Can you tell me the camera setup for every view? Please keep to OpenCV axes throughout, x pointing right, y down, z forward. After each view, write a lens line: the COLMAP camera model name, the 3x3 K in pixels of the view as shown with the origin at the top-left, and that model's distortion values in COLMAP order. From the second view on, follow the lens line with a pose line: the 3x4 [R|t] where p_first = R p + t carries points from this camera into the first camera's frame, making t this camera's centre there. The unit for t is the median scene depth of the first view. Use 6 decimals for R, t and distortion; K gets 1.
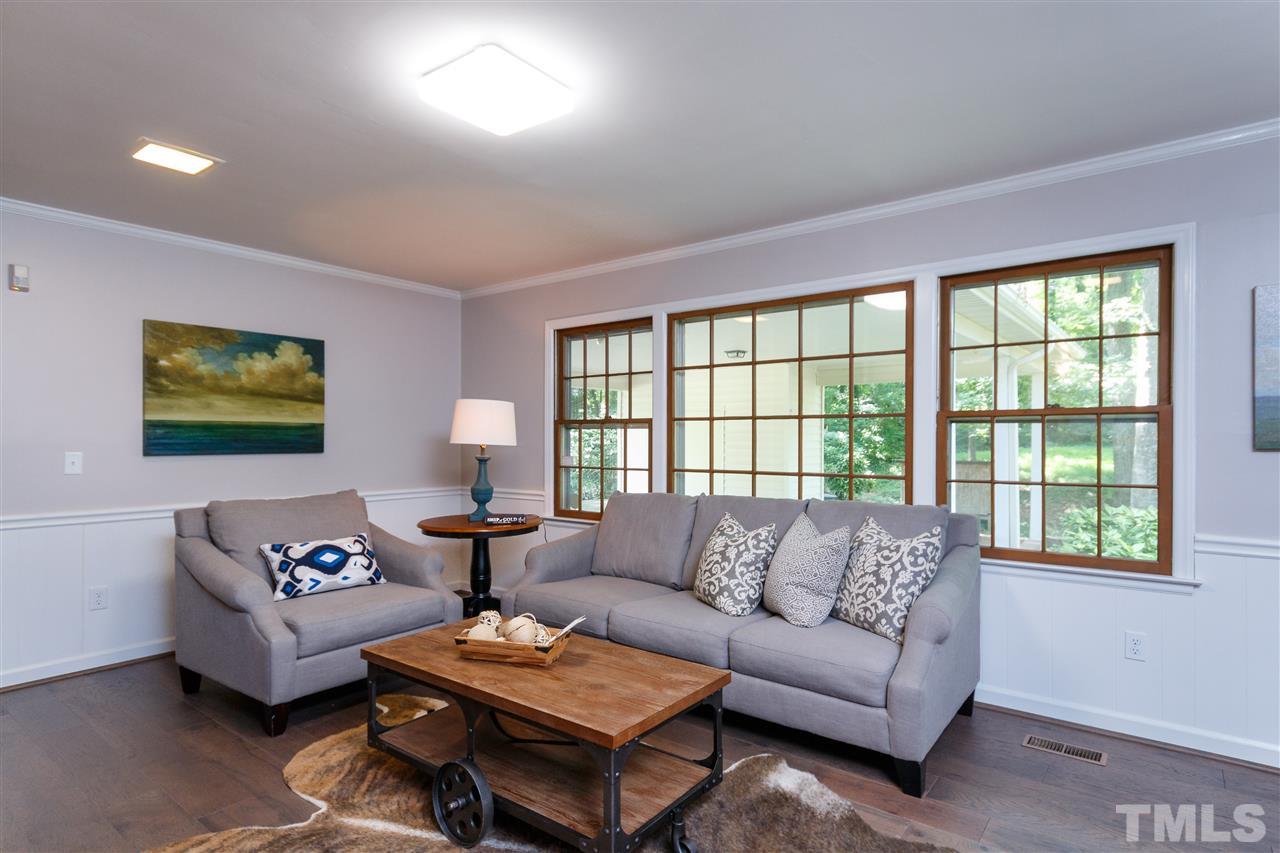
lens RADIAL K [[684.6, 0, 643.1], [0, 684.6, 431.9], [0, 0, 1]] dist [0.011472, 0.000882]
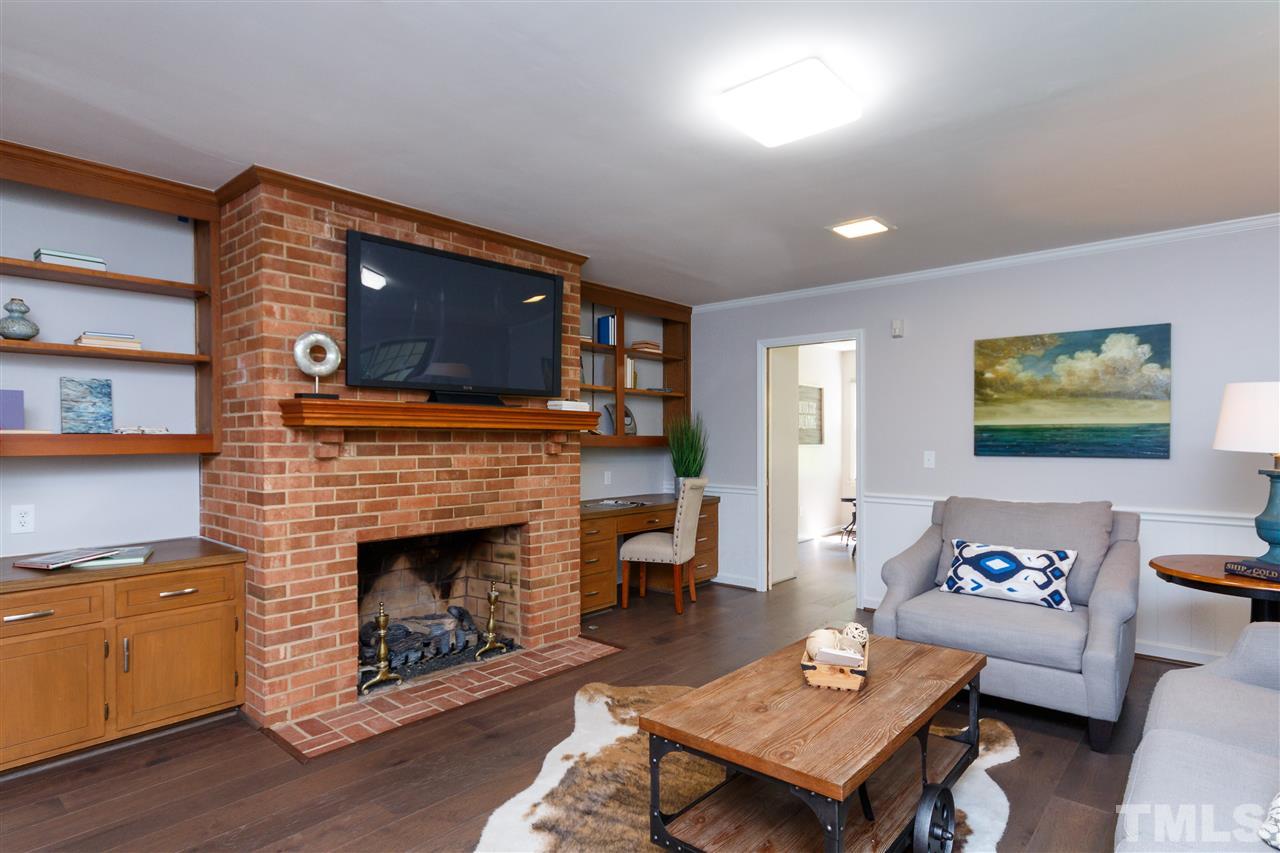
lens RADIAL K [[684.6, 0, 641.7], [0, 684.6, 433.8], [0, 0, 1]] dist [0.011472, 0.000882]
pose [[-0.052186, -0.007731, -0.998607, 0.469139], [0.009856, 0.999917, -0.008256, 0.001140], [0.998589, -0.010273, -0.052106, 0.474934]]
